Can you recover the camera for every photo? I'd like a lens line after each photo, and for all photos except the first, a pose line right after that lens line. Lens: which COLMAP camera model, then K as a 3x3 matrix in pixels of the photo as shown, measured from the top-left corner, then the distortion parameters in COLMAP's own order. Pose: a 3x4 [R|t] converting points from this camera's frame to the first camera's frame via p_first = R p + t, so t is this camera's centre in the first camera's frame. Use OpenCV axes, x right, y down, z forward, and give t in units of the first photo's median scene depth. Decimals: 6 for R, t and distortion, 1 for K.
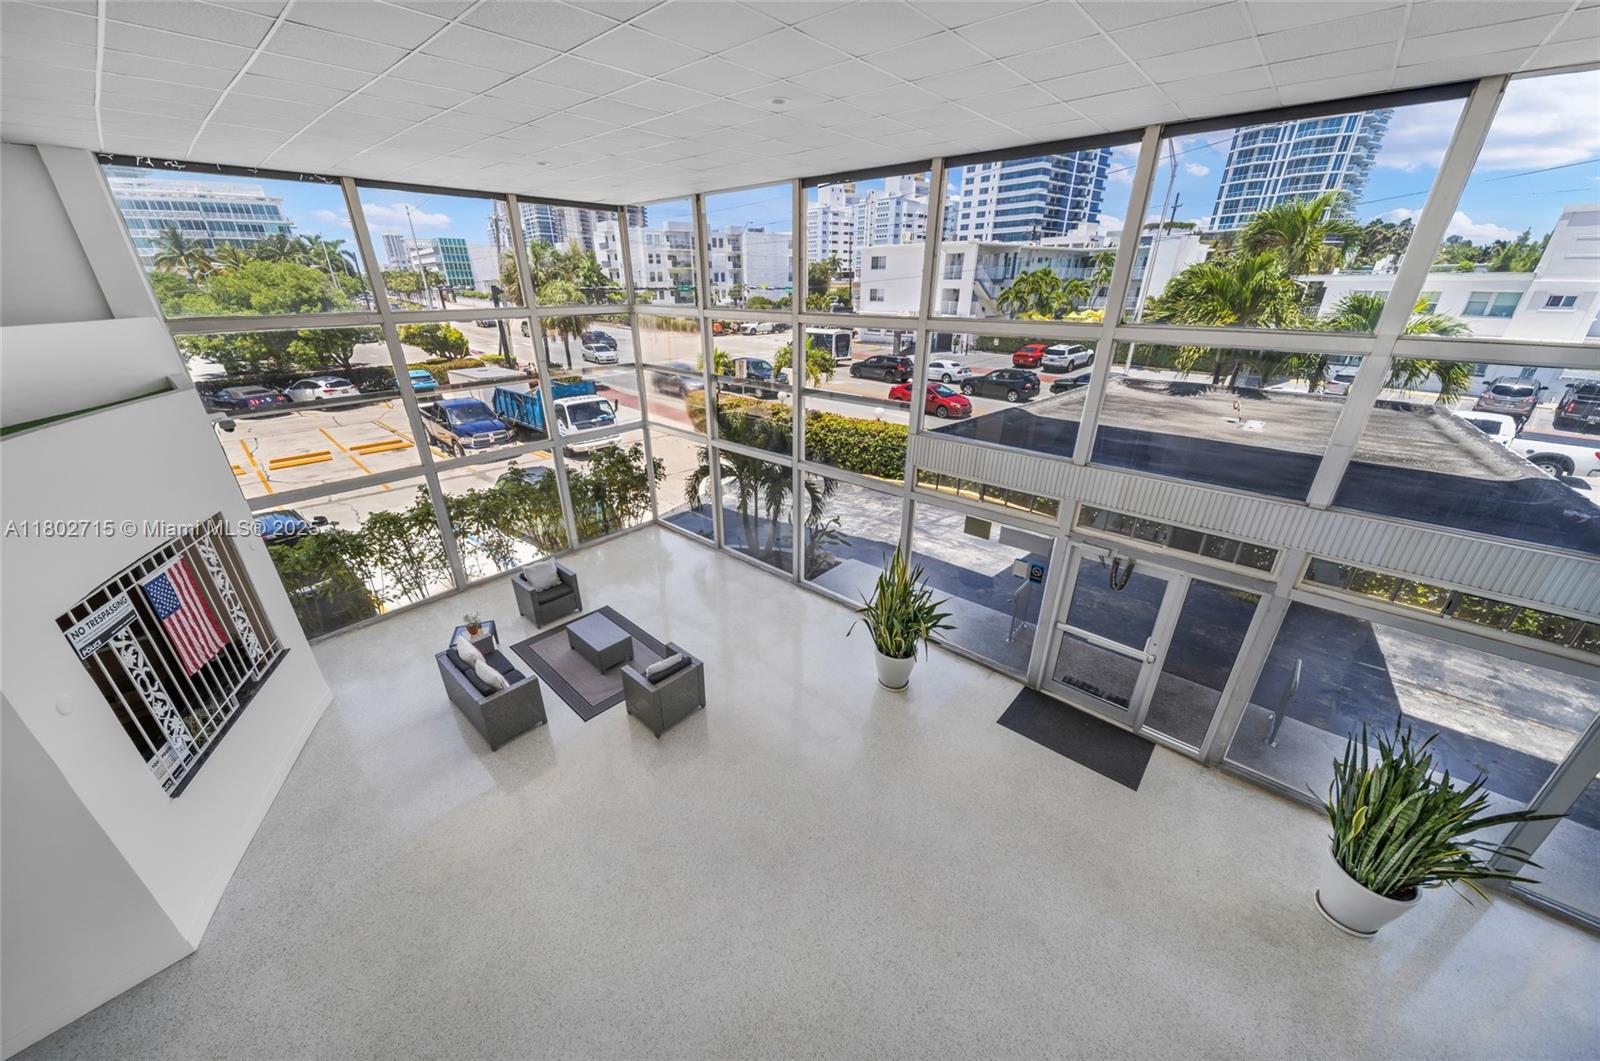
lens RADIAL K [[558.5, 0, 800.0], [0, 558.5, 530.5], [0, 0, 1]] dist [0.010594, 0.000057]
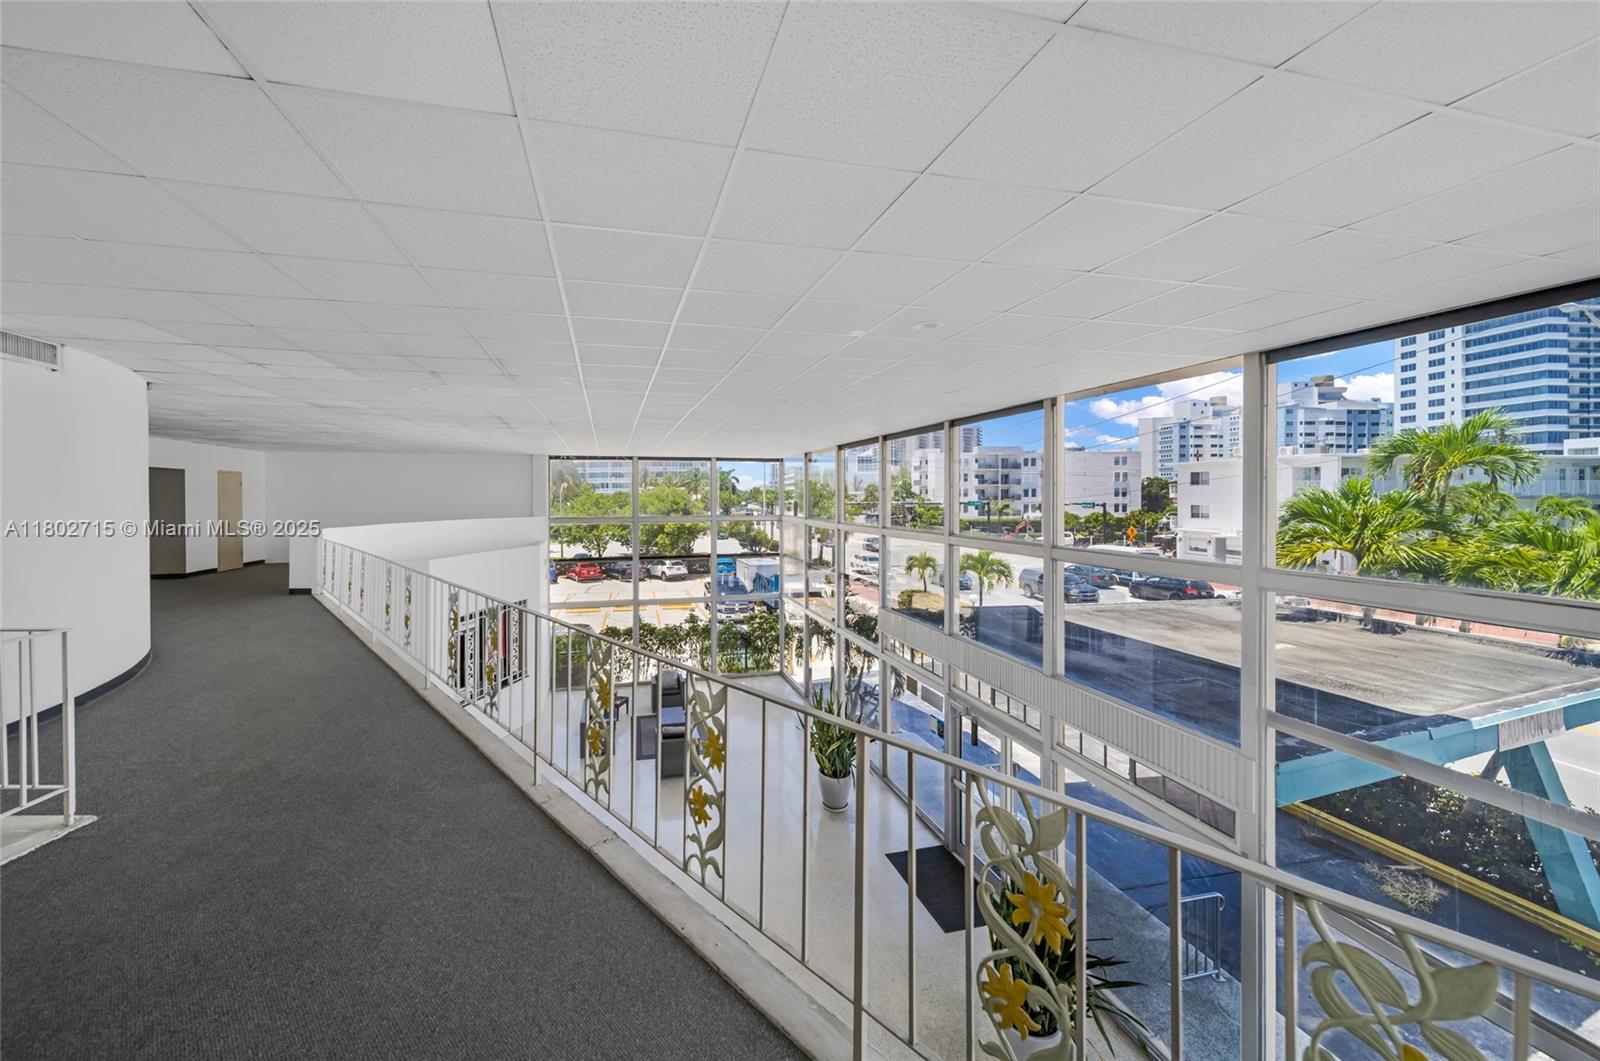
lens RADIAL K [[628.6, 0, 798.8], [0, 628.6, 494.0], [0, 0, 1]] dist [0.000382, 0.000032]
pose [[0.831399, -0.000270, -0.555676, 0.161447], [-0.226540, 0.912959, -0.339391, 0.024935], [0.507401, 0.408052, 0.758971, -0.063840]]
